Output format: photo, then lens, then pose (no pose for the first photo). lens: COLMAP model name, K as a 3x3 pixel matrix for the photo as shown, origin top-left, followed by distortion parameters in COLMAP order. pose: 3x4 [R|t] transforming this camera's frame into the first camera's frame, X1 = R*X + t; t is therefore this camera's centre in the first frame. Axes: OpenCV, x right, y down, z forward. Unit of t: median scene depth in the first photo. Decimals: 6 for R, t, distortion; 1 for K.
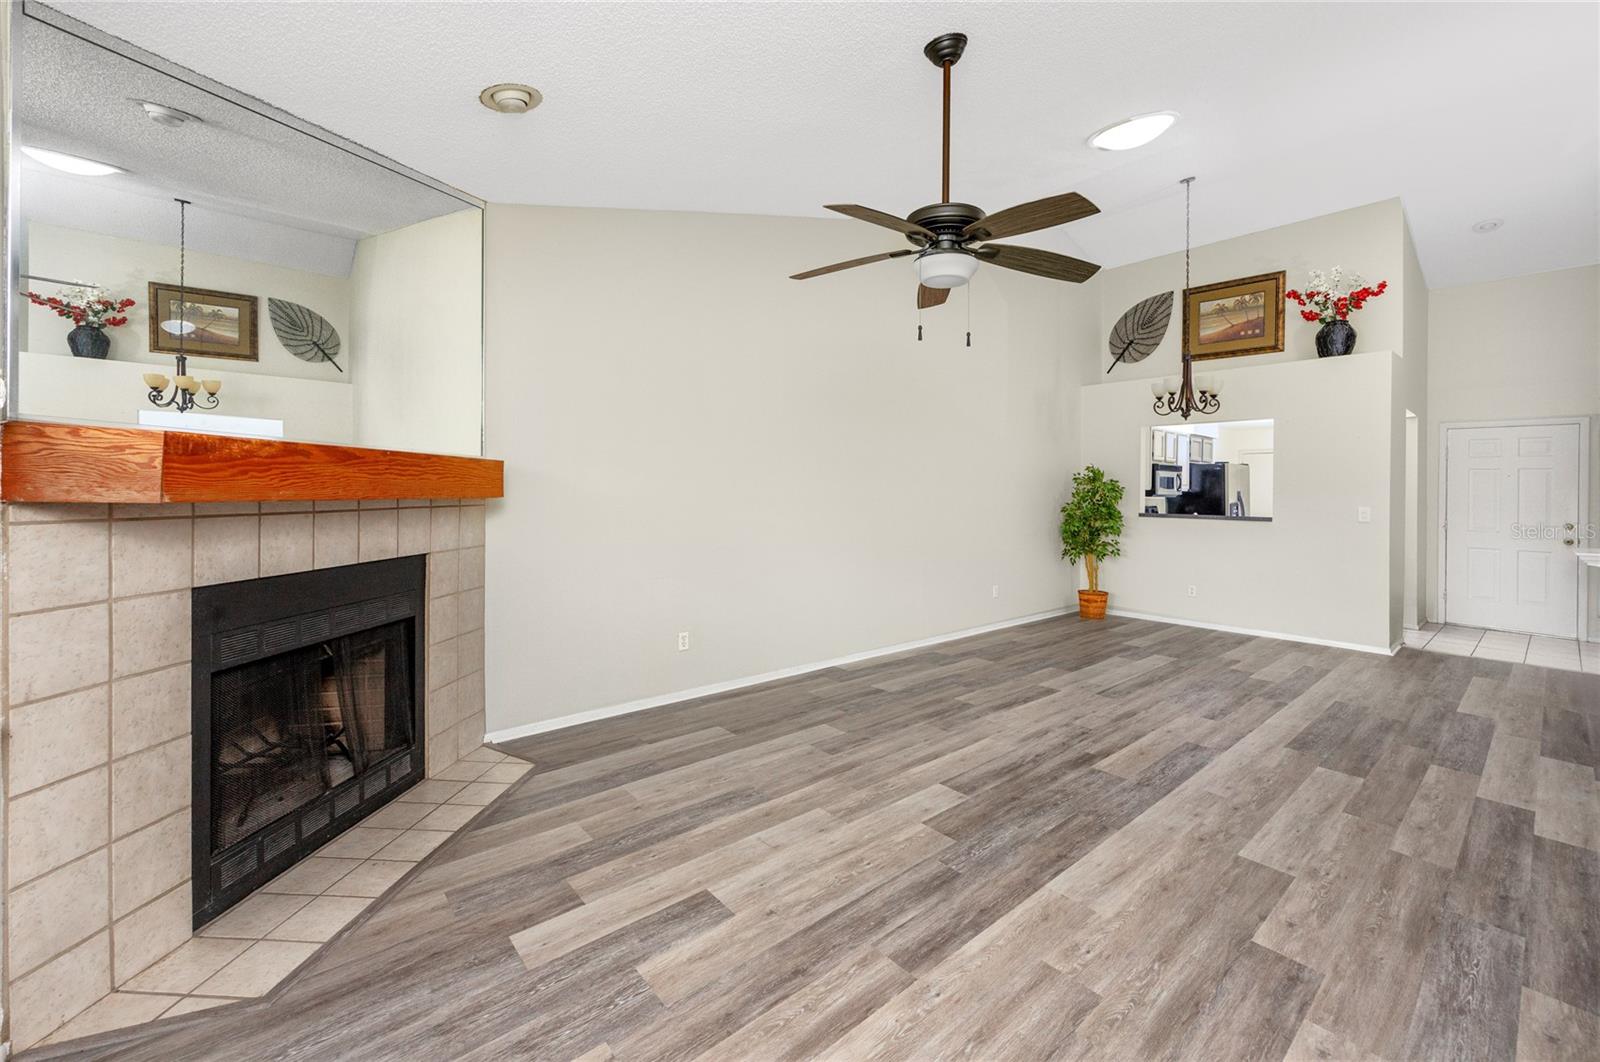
lens RADIAL K [[672.2, 0, 750.3], [0, 672.2, 491.6], [0, 0, 1]] dist [-0.002294, 0.000615]
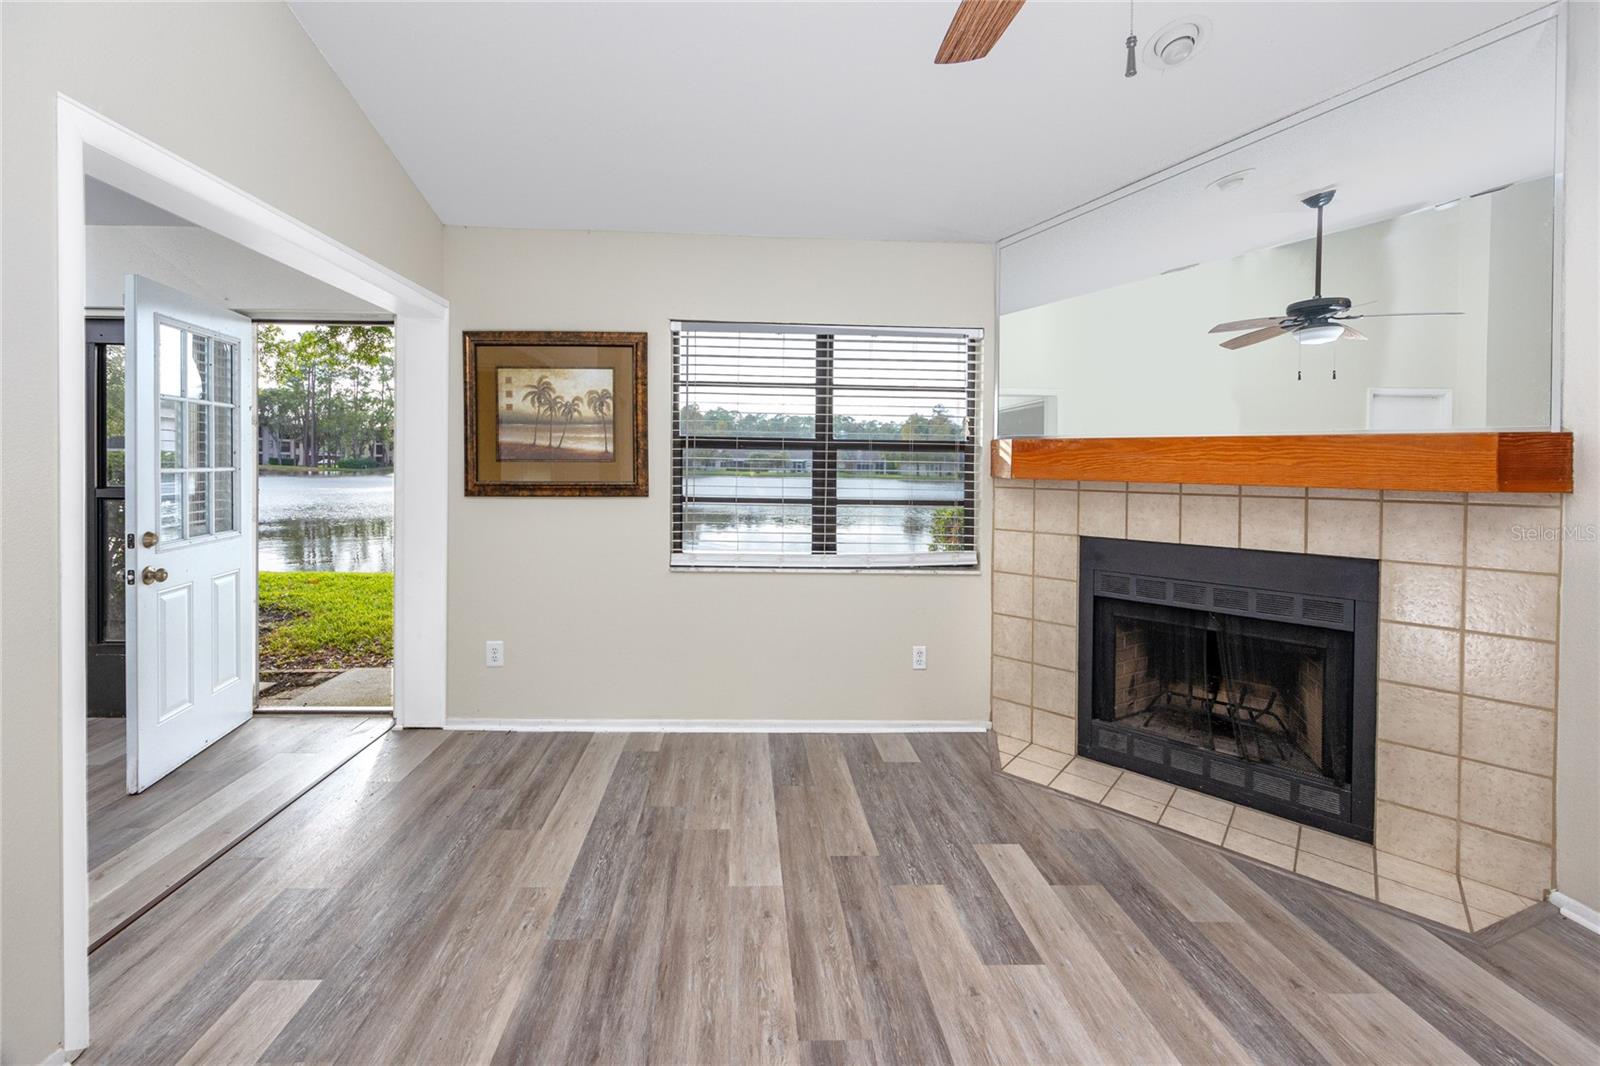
lens RADIAL K [[756.1, 0, 768.4], [0, 756.1, 480.9], [0, 0, 1]] dist [-0.007550, 0.001455]
pose [[-0.624616, -0.003518, -0.780924, 0.960823], [-0.024437, 0.999588, 0.015042, 0.006494], [0.780550, 0.028479, -0.624445, 1.456579]]
